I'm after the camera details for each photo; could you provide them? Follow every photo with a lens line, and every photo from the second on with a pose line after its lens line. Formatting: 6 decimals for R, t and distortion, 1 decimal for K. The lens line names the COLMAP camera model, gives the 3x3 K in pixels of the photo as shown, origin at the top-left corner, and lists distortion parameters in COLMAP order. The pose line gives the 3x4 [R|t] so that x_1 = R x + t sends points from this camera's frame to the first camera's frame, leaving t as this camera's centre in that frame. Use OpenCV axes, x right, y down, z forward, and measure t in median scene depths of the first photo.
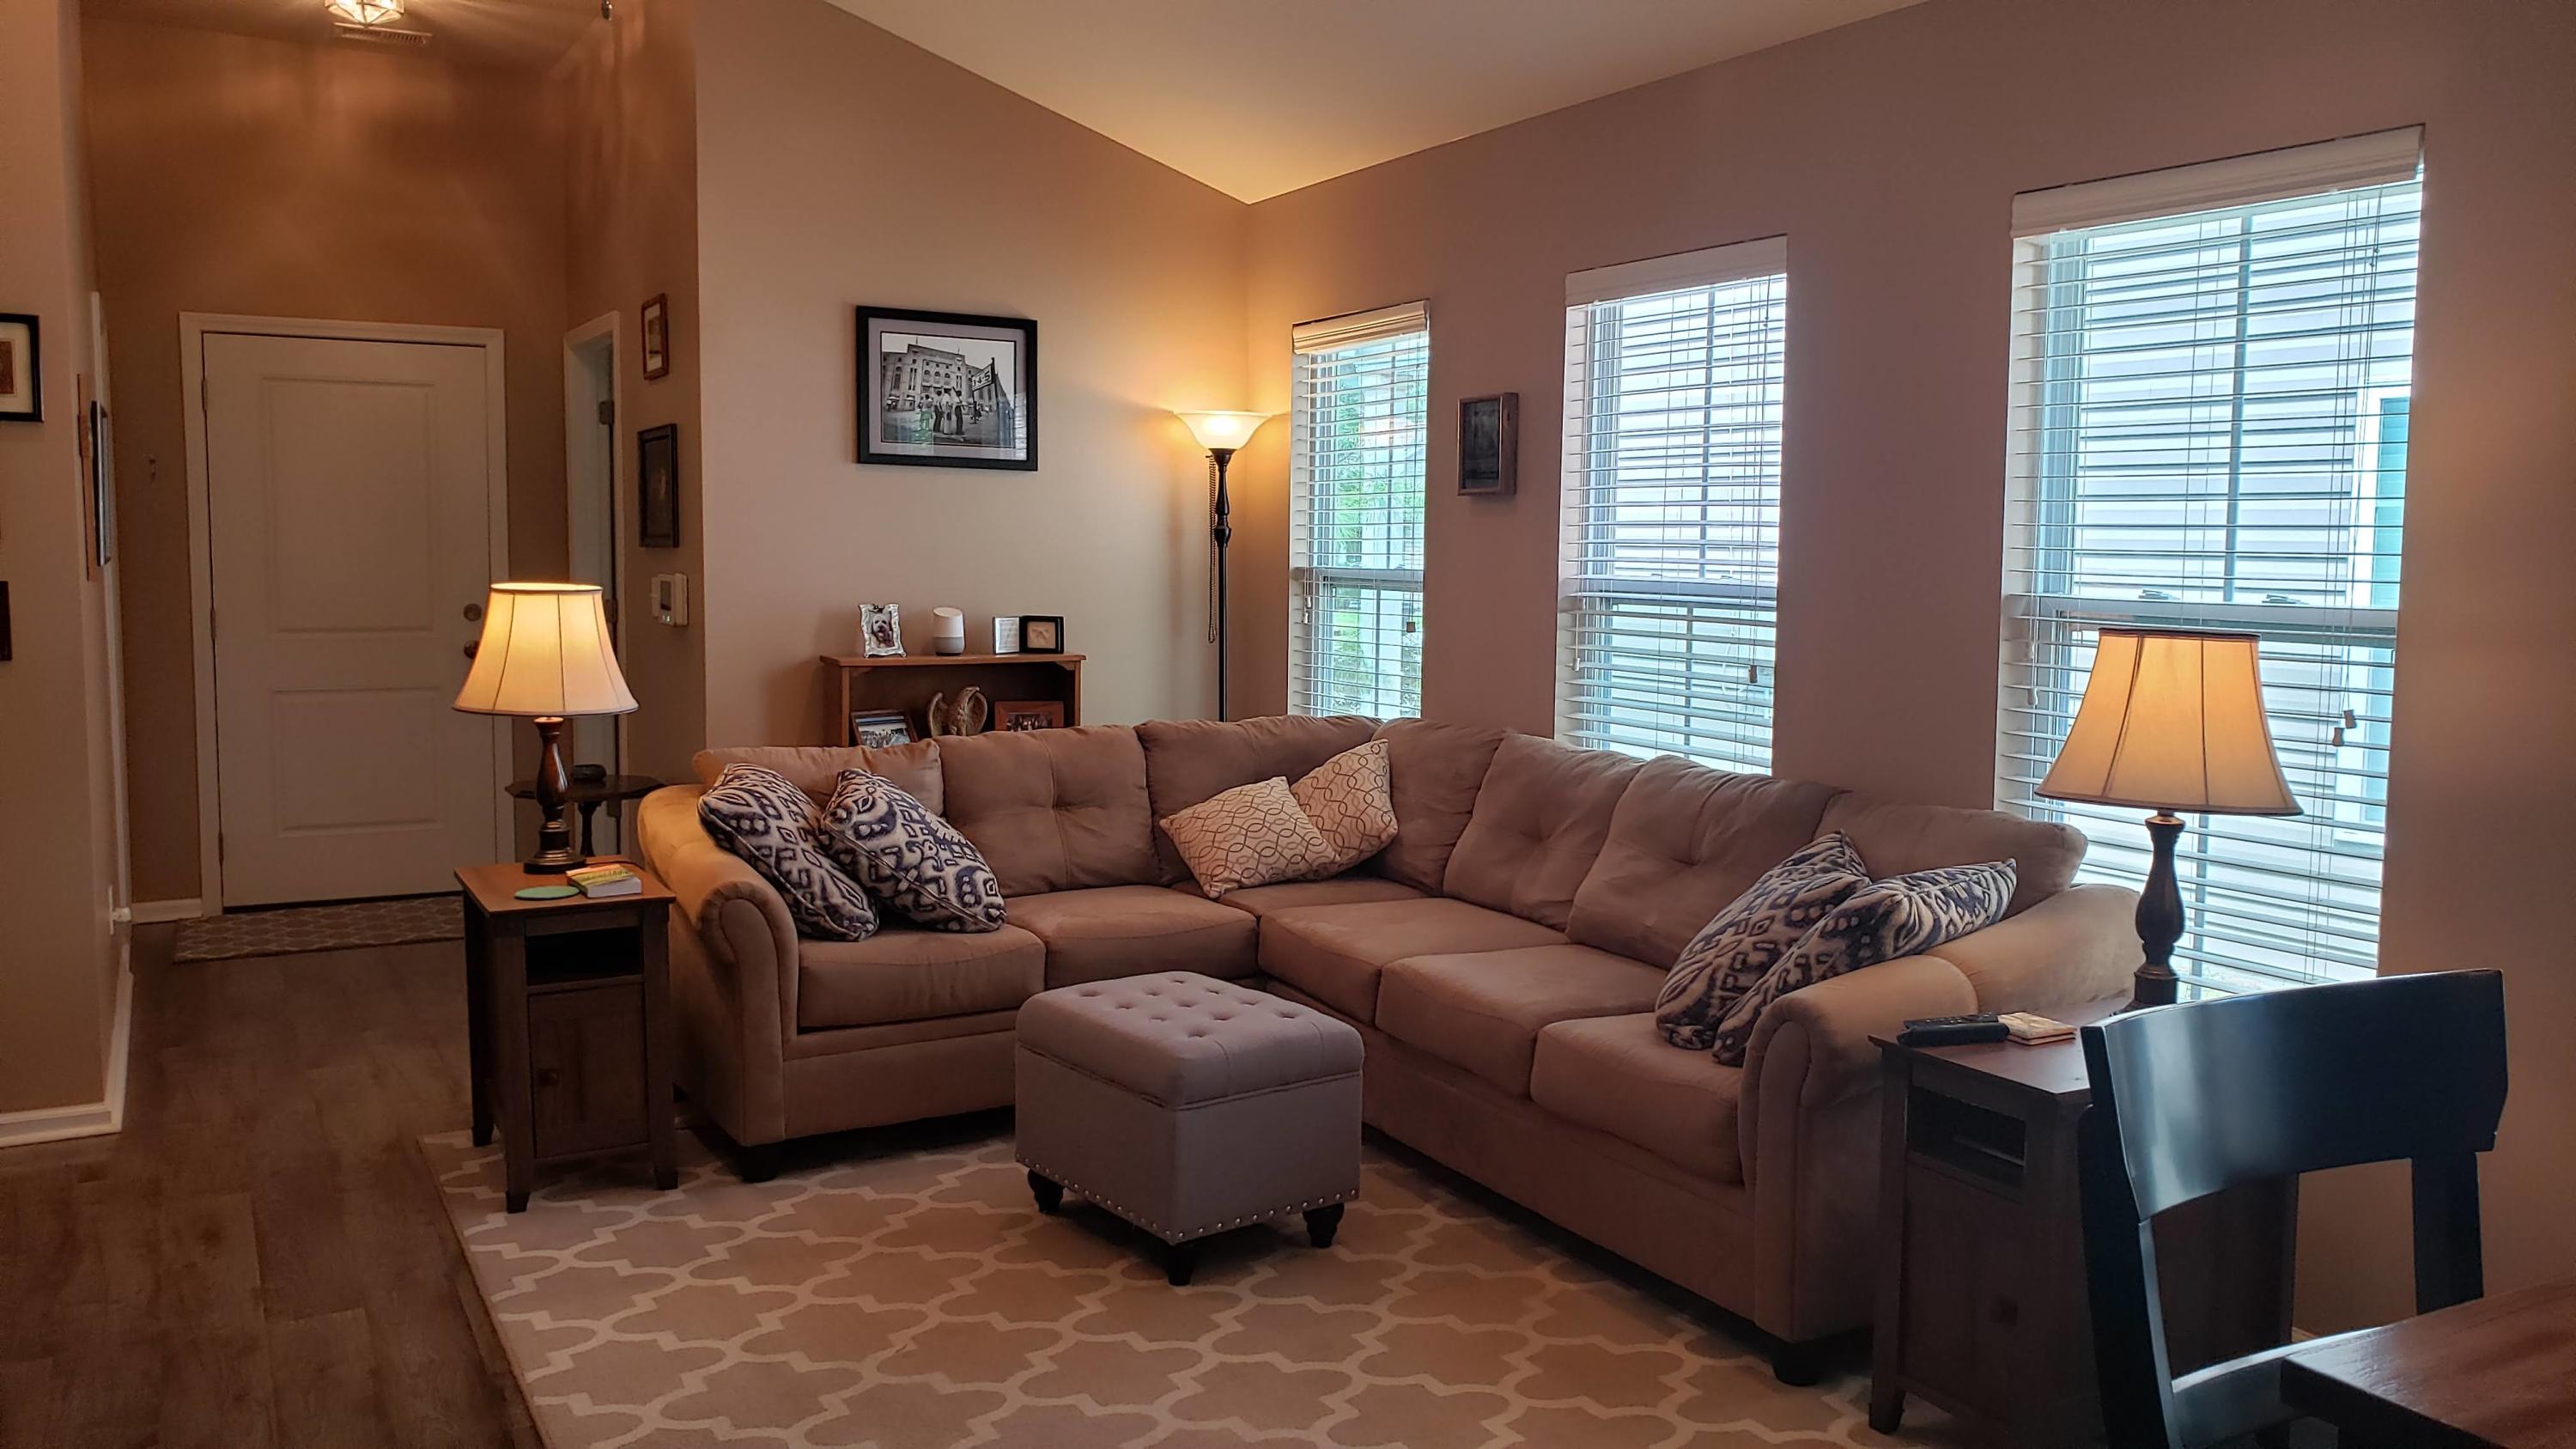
lens RADIAL K [[1960.6, 0, 1303.7], [0, 1960.6, 719.5], [0, 0, 1]] dist [0.006327, 0.007819]
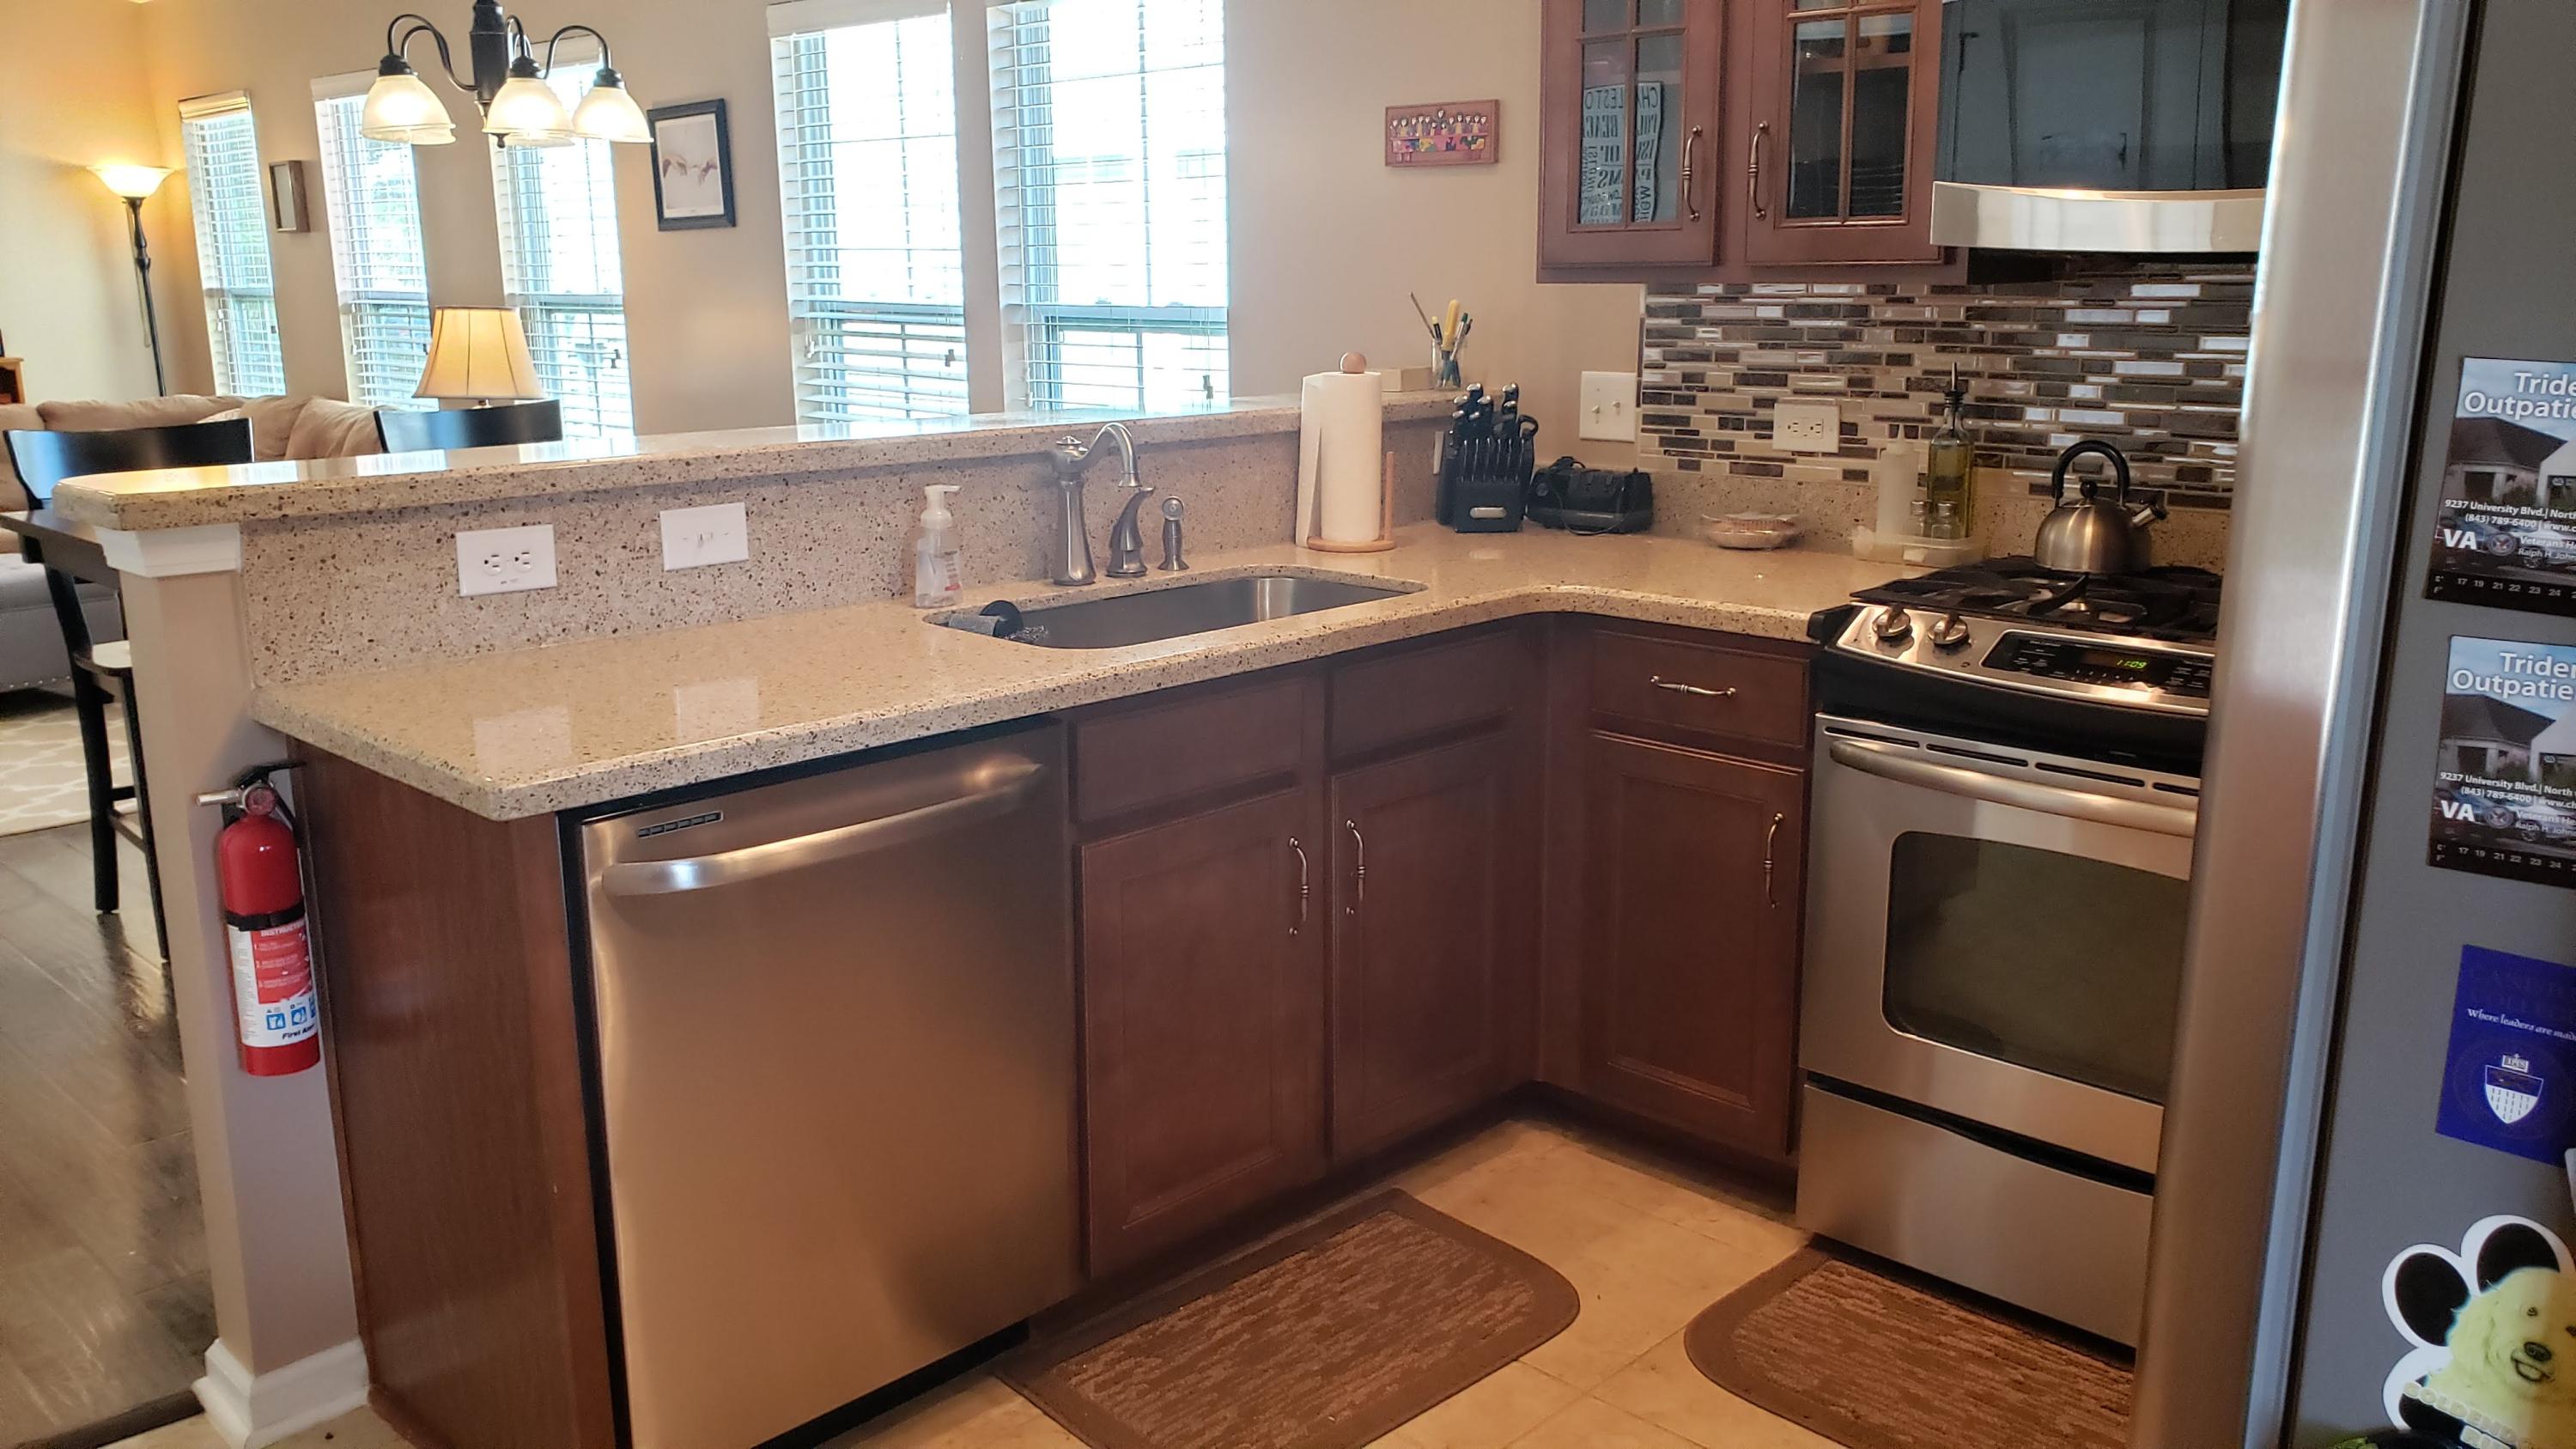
lens RADIAL K [[1943.8, 0, 1288.0], [0, 1943.8, 724.5], [0, 0, 1]] dist [-0.010072, 0.002105]
pose [[0.956600, -0.080433, 0.280086, 0.328539], [0.039977, 0.988288, 0.147271, 0.055063], [-0.288651, -0.129682, 0.948611, -0.538604]]
